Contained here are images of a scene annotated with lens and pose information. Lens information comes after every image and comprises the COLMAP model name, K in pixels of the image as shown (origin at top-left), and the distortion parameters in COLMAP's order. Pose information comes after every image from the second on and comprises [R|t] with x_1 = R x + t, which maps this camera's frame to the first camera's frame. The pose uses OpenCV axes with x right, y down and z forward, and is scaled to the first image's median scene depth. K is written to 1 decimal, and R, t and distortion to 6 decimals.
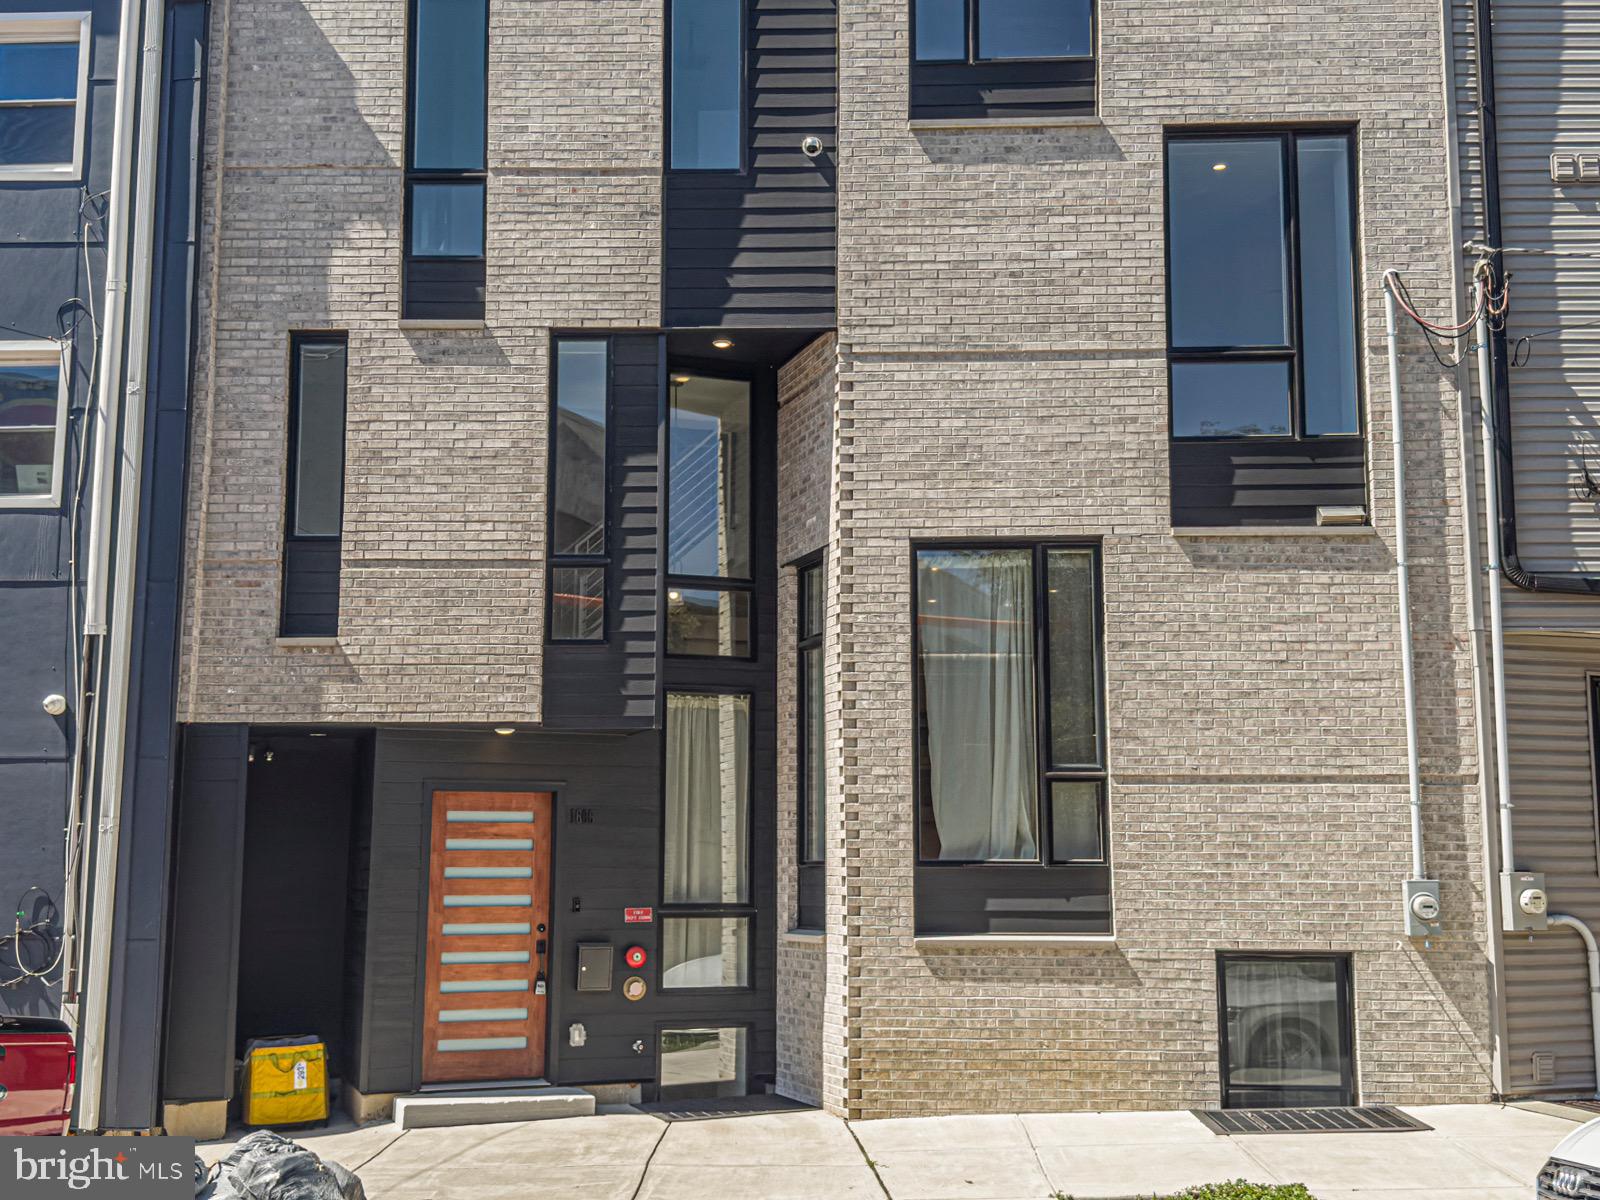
lens RADIAL K [[1806.0, 0, 800.8], [0, 1806.0, 614.9], [0, 0, 1]] dist [0.090632, 0.000000]
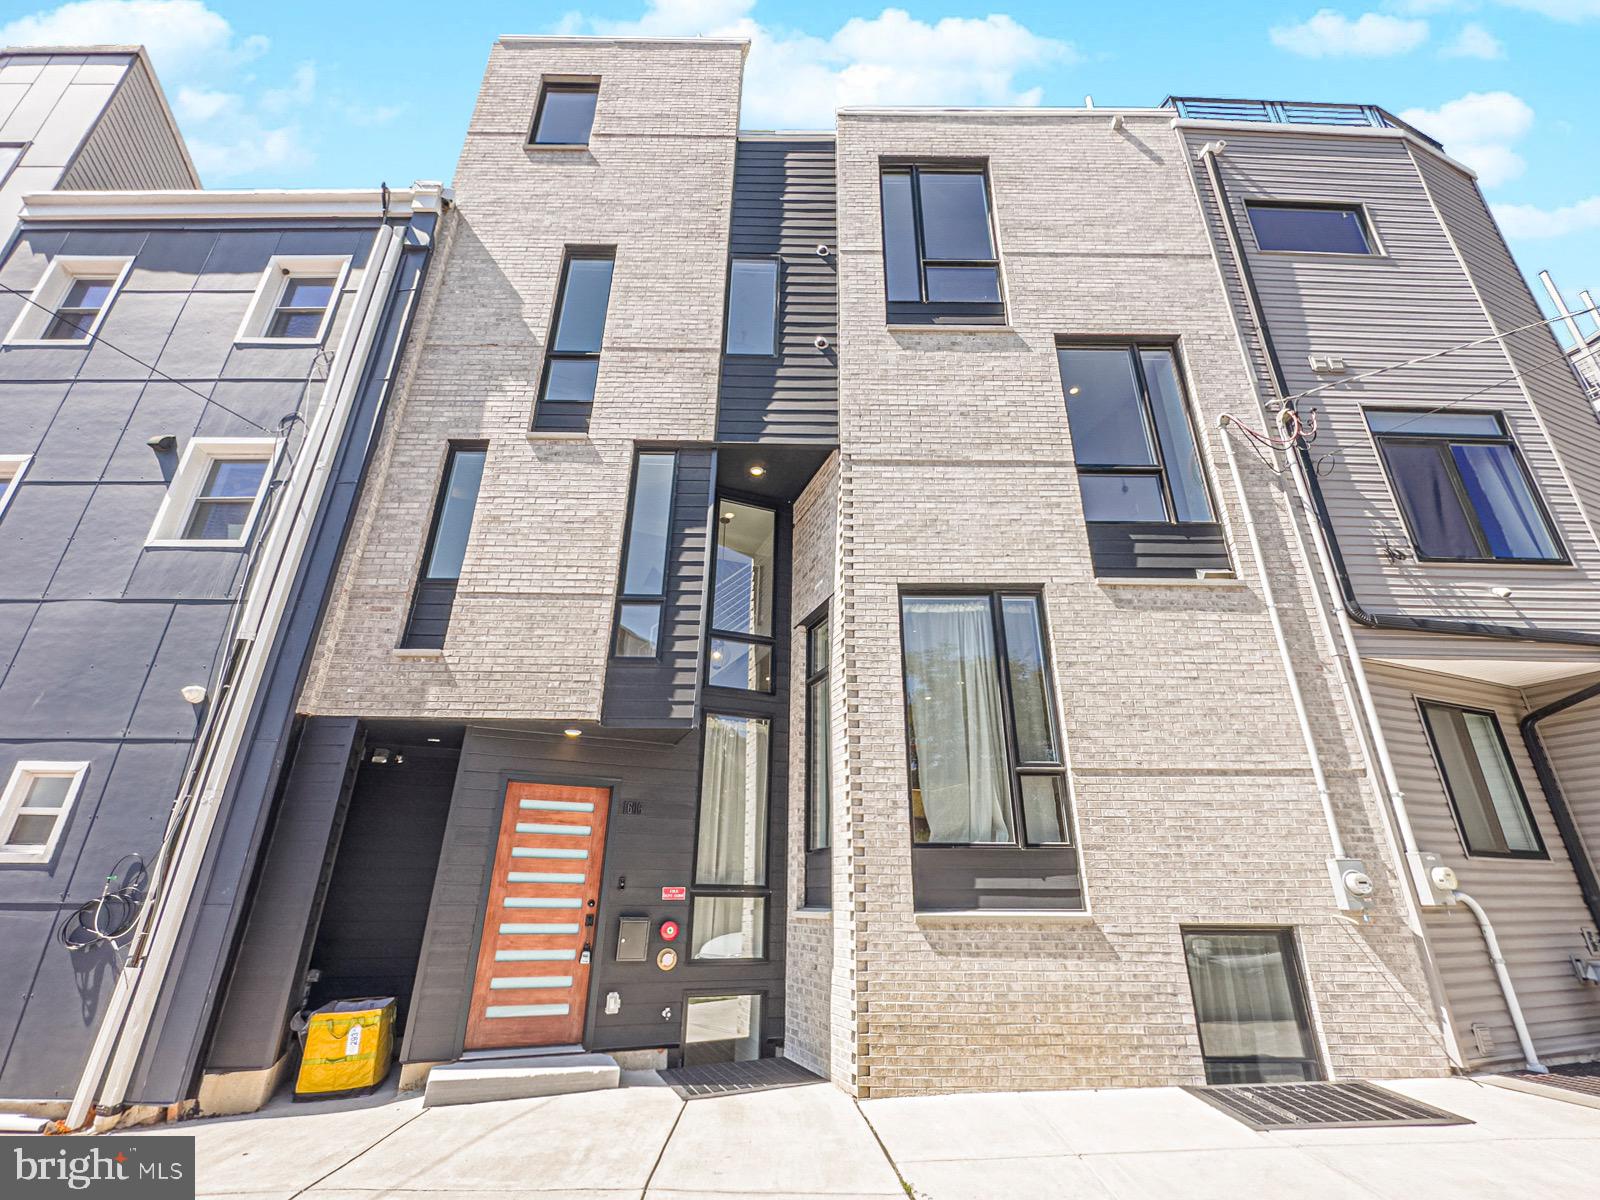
lens RADIAL K [[708.5, 0, 806.0], [0, 708.5, 598.5], [0, 0, 1]] dist [-0.010305, 0.006137]
pose [[0.999310, 0.021190, 0.030497, -0.020425], [-0.012657, 0.966401, -0.256727, 0.097685], [-0.034912, 0.256164, 0.966003, 0.501116]]
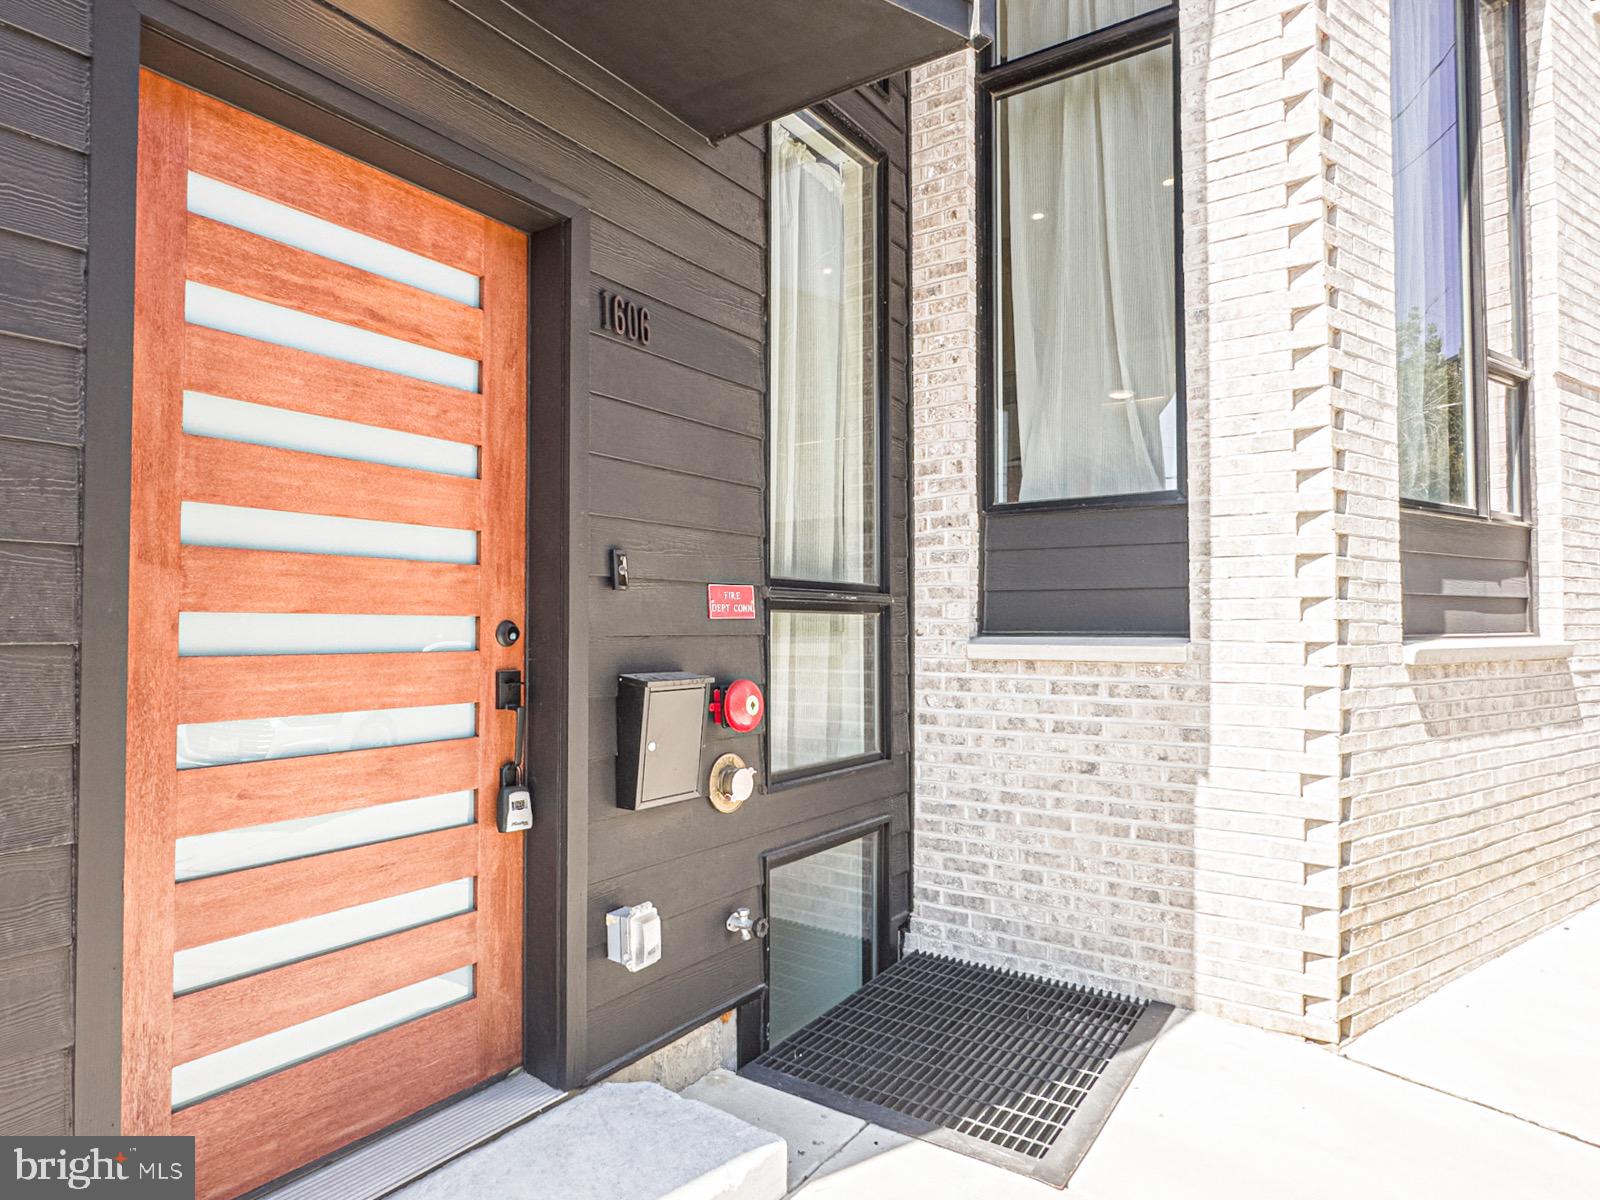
lens RADIAL K [[938.5, 0, 801.4], [0, 938.5, 606.8], [0, 0, 1]] dist [-0.002771, 0.002921]
pose [[0.817905, 0.012035, 0.575227, -0.200697], [-0.083524, 0.991674, 0.098013, 0.148952], [-0.569258, -0.128210, 0.812101, 0.844663]]
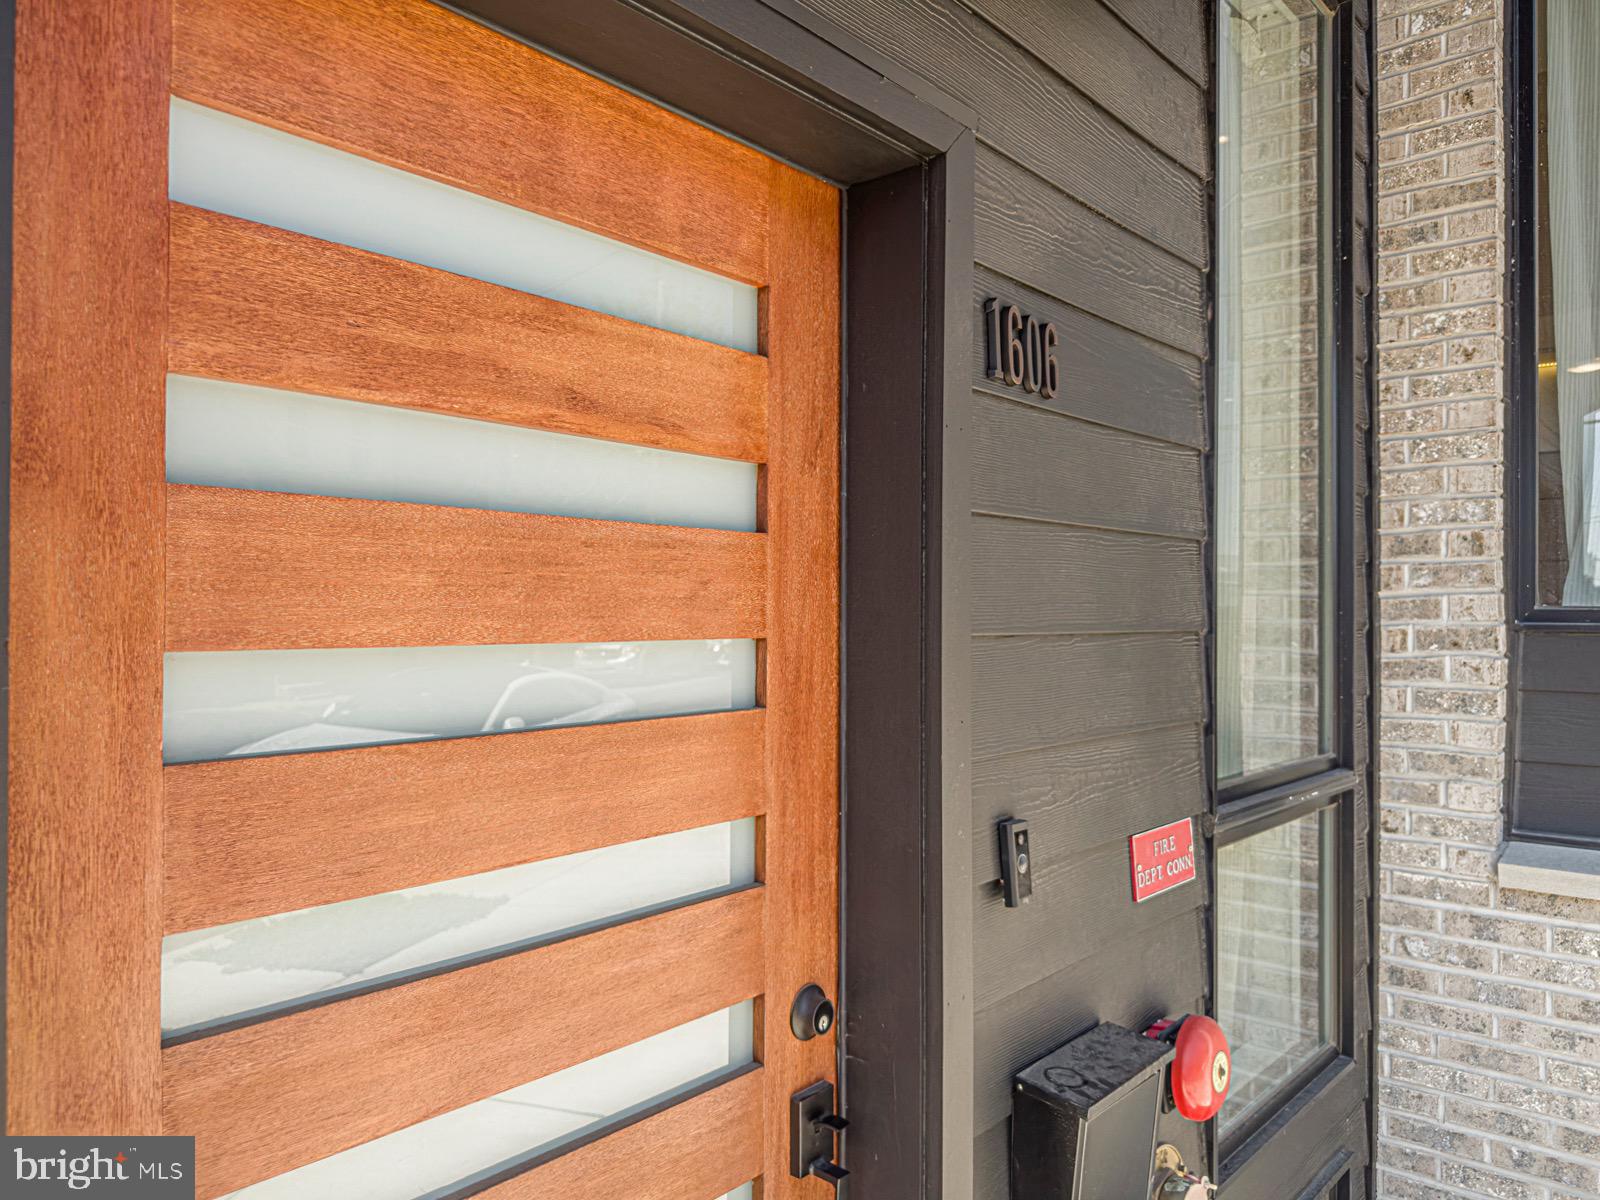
lens RADIAL K [[1139.5, 0, 796.0], [0, 1139.5, 605.5], [0, 0, 1]] dist [0.019958, -0.025531]
pose [[0.878721, 0.003359, 0.477323, -0.195867], [-0.071999, 0.989467, 0.125583, 0.126054], [-0.471874, -0.144719, 0.869708, 0.931588]]
